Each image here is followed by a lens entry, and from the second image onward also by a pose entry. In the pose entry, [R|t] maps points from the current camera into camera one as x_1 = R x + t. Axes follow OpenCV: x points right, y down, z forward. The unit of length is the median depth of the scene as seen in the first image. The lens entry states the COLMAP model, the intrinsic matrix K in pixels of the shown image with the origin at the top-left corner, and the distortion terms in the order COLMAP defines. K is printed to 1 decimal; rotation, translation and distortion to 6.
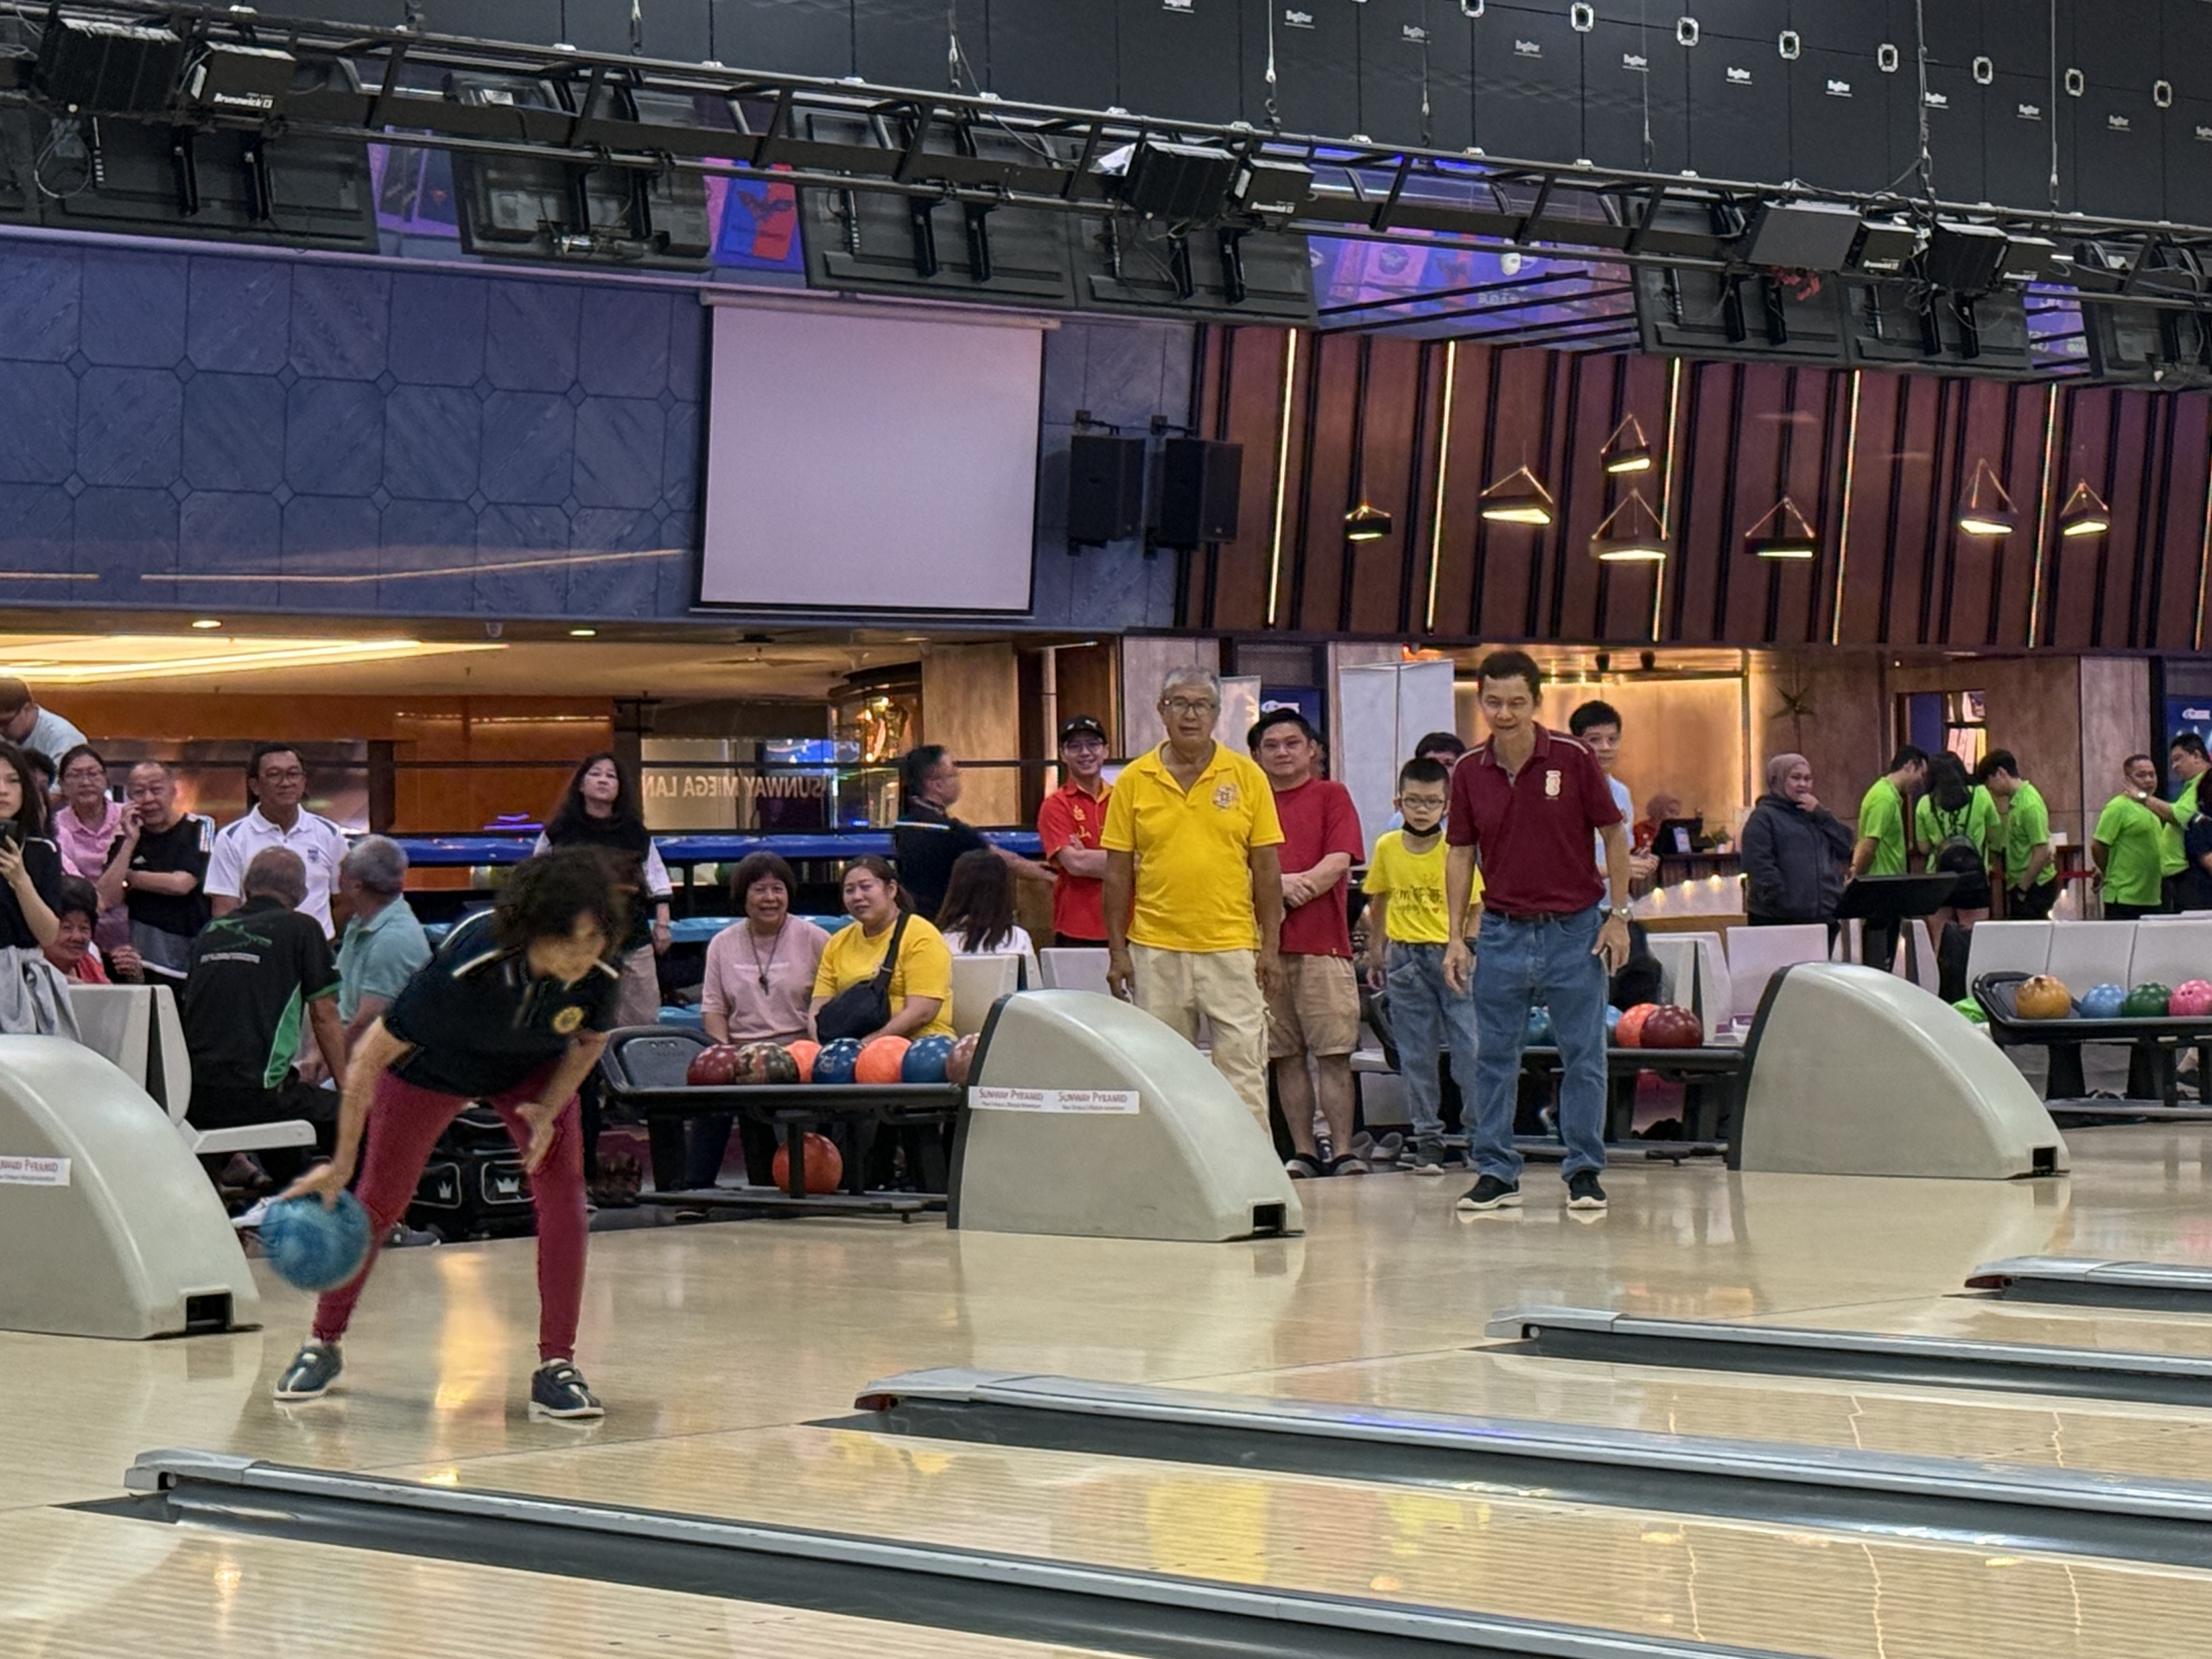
lens RADIAL K [[5271.6, 0, 1112.1], [0, 5271.6, 837.3], [0, 0, 1]] dist [0.143244, 0.285990]
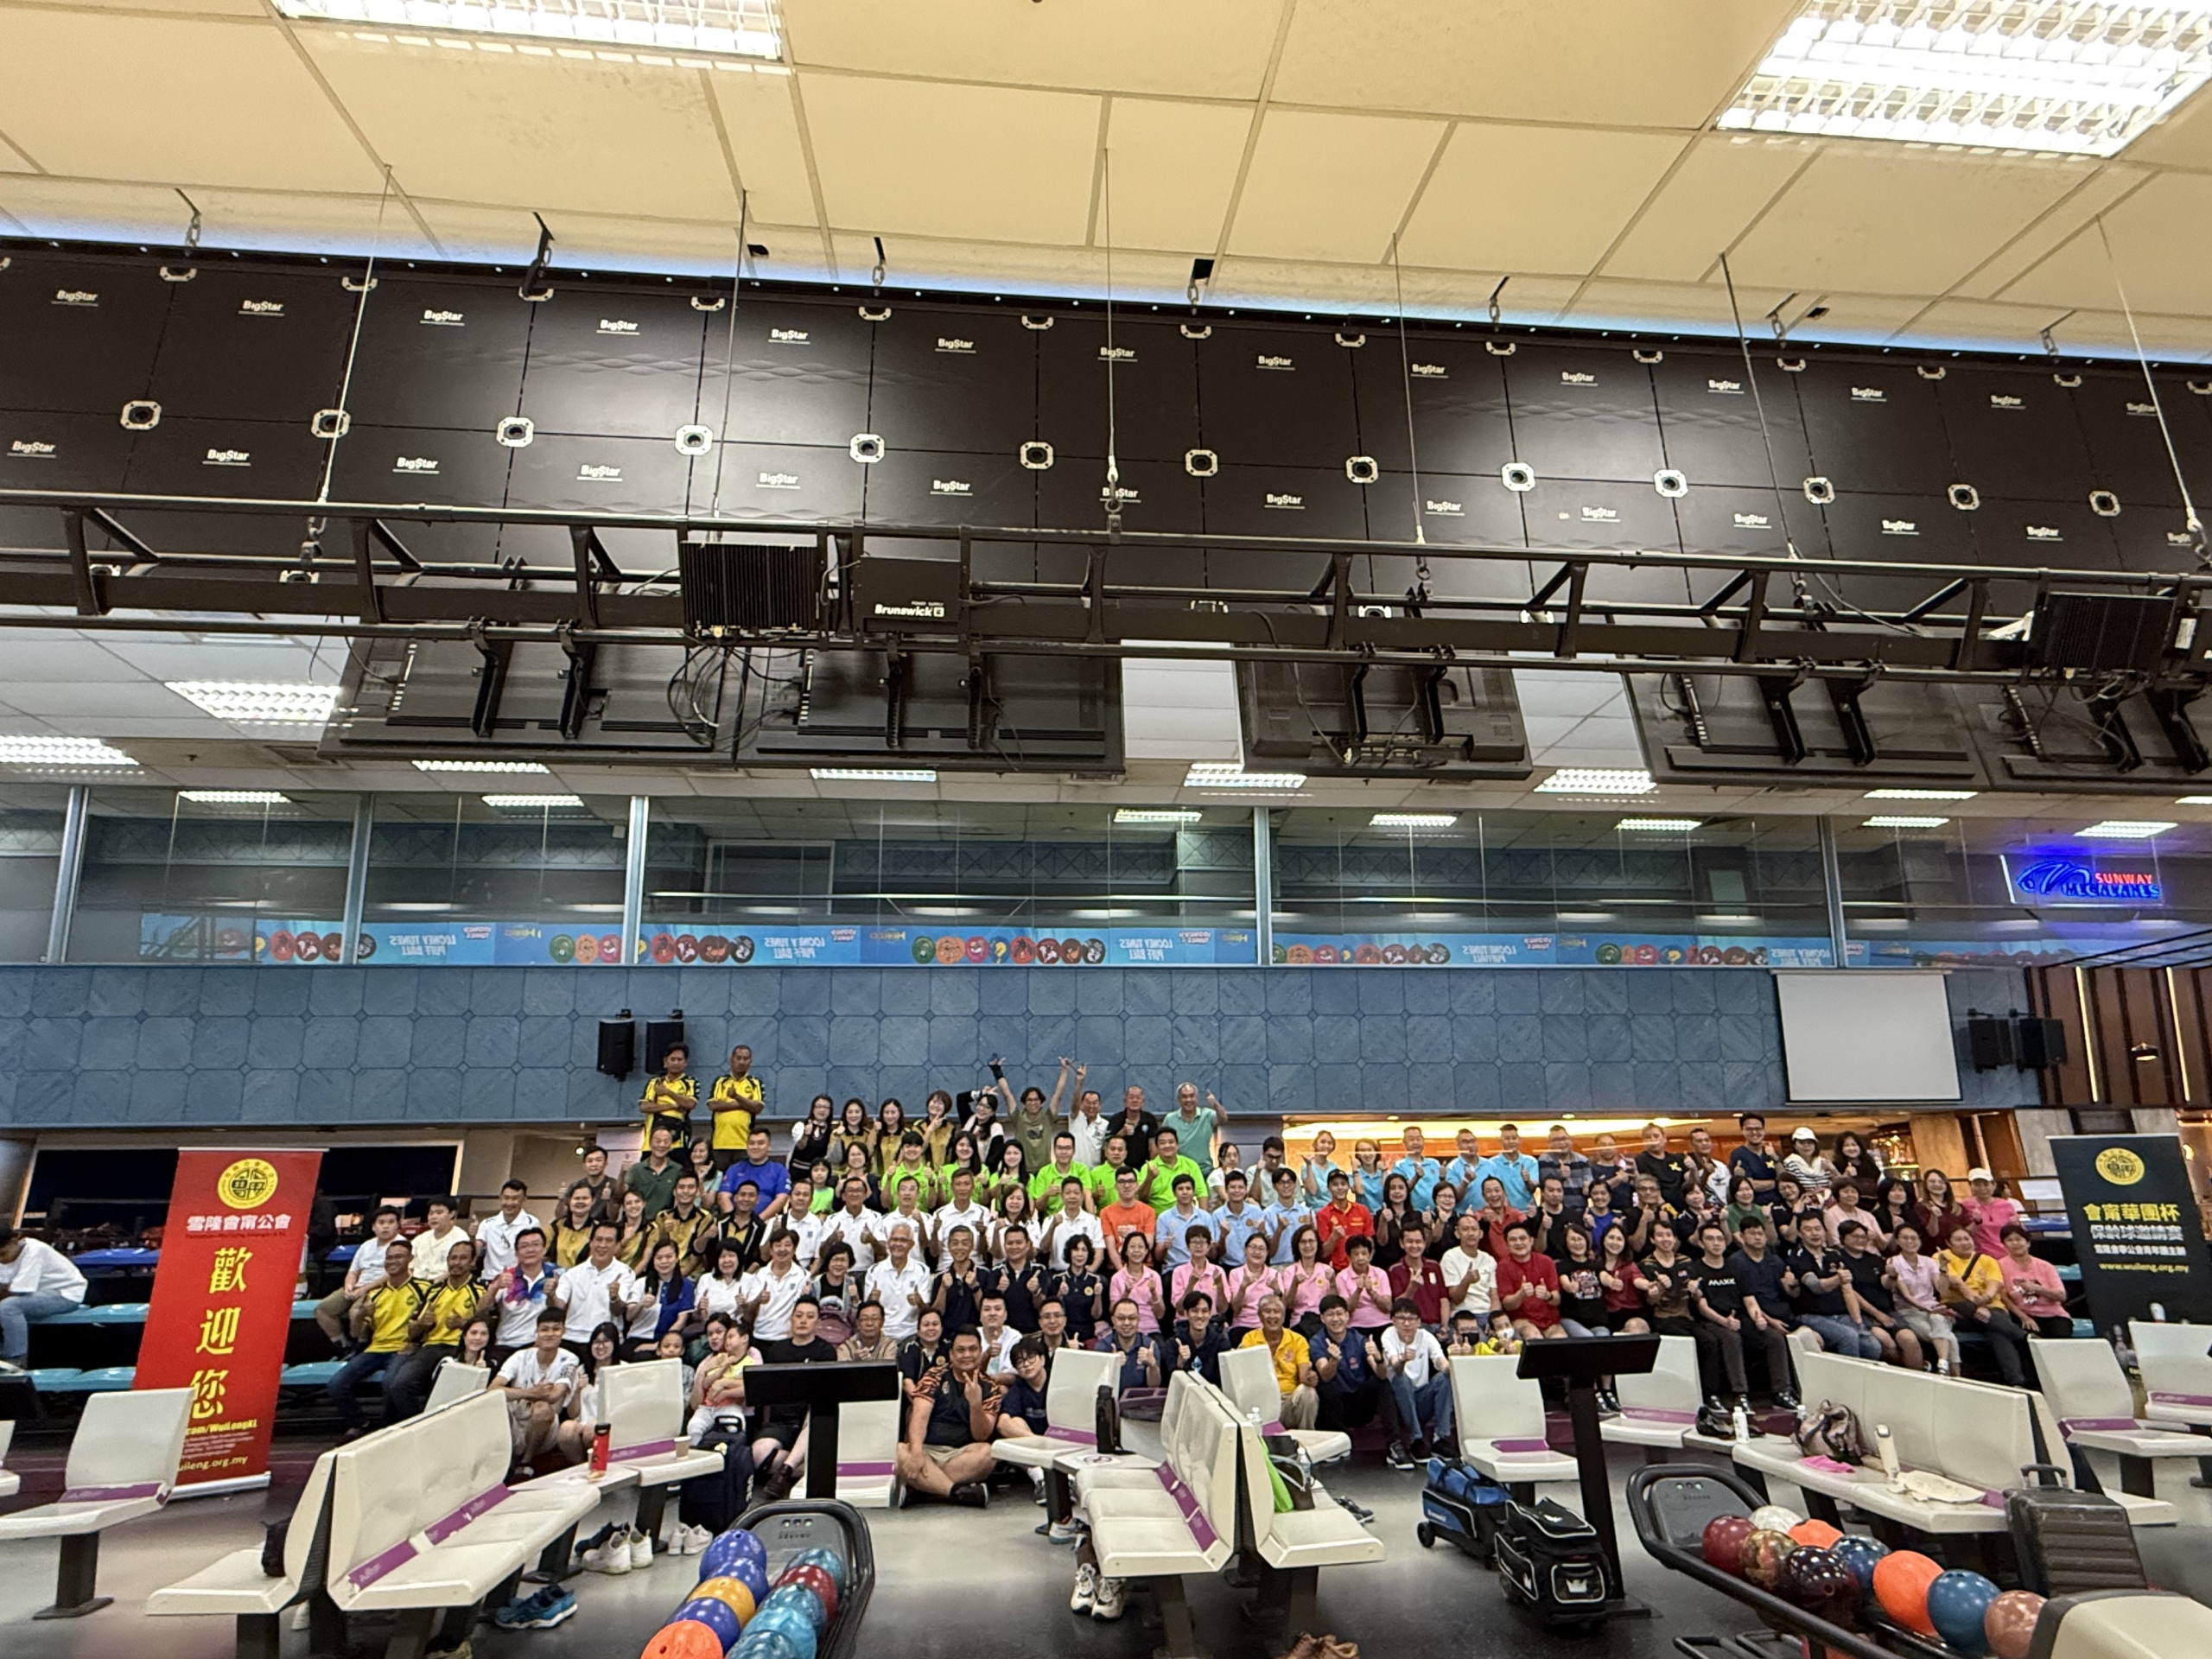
lens RADIAL K [[1151.0, 0, 1119.3], [0, 1151.0, 829.2], [0, 0, 1]] dist [-0.000721, -0.000827]
pose [[0.807635, -0.164976, -0.566135, -0.016566], [0.002169, 0.960892, -0.276917, -0.034154], [0.589679, 0.222419, 0.776408, 0.702589]]
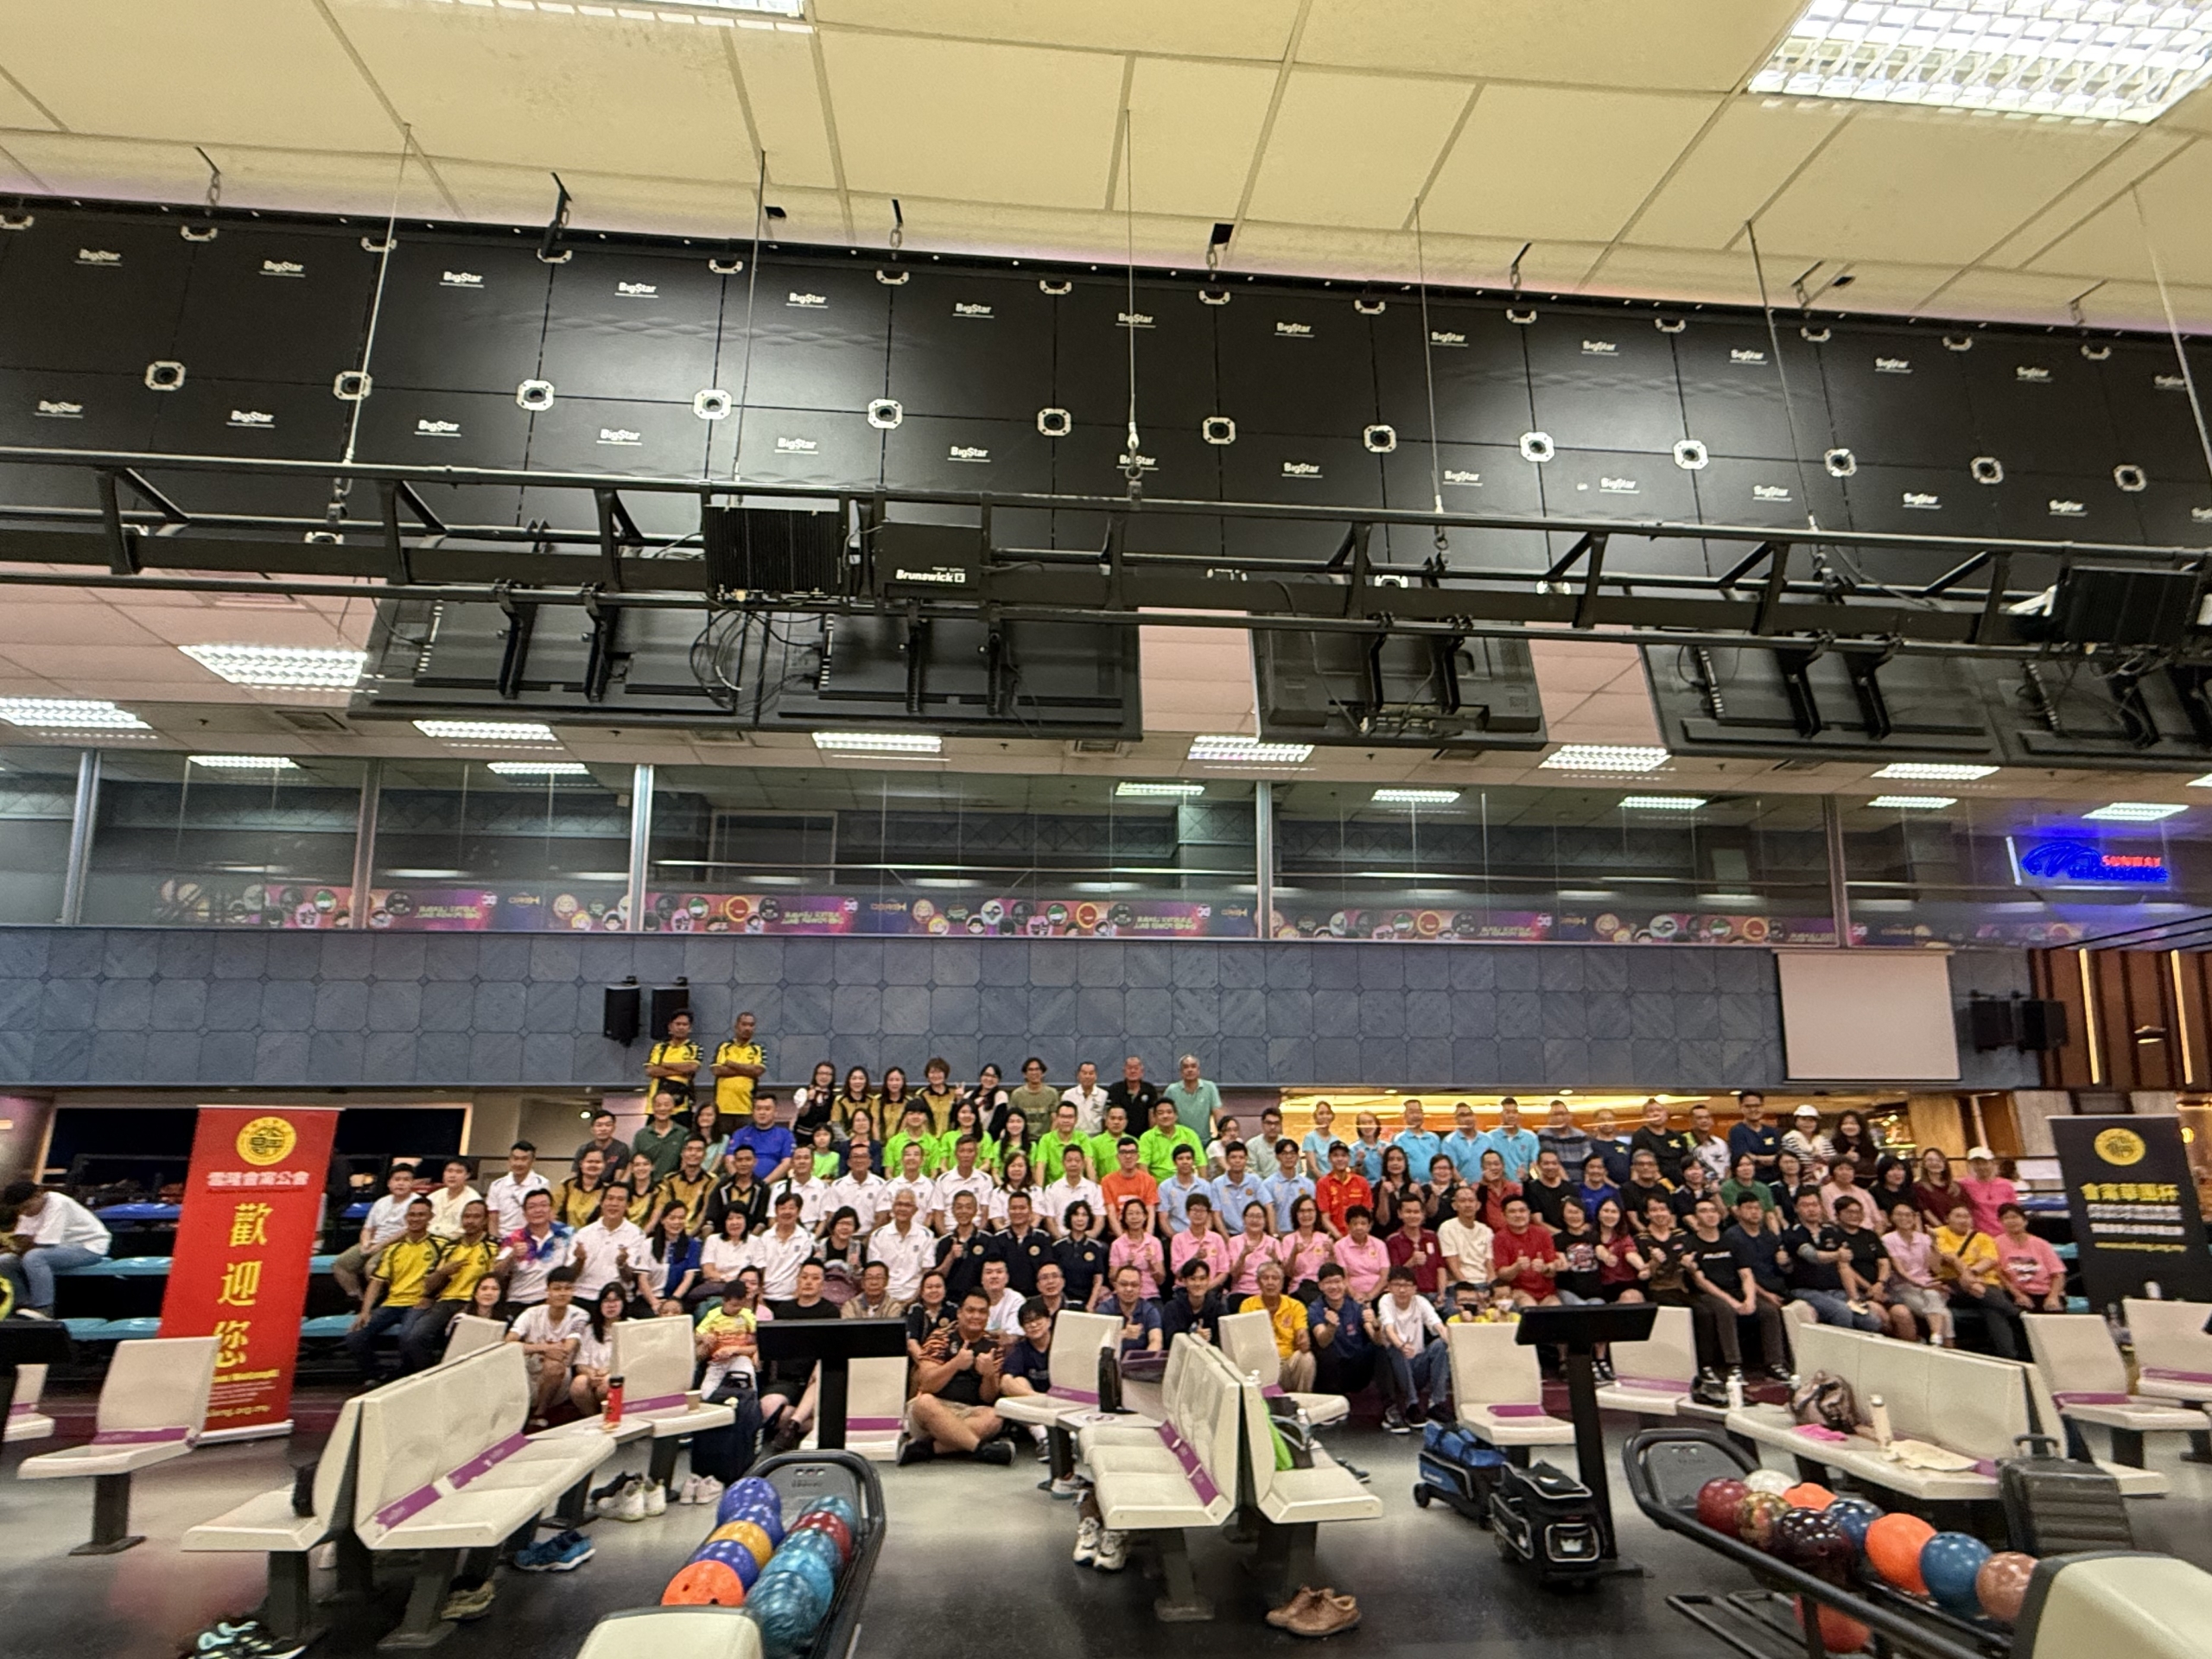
lens RADIAL K [[1151.3, 0, 1107.5], [0, 1151.3, 834.8], [0, 0, 1]] dist [-0.000590, -0.000754]
pose [[0.803838, -0.141918, -0.577671, -0.018058], [-0.009274, 0.968015, -0.250719, -0.032508], [0.594776, 0.206895, 0.776811, 0.699844]]
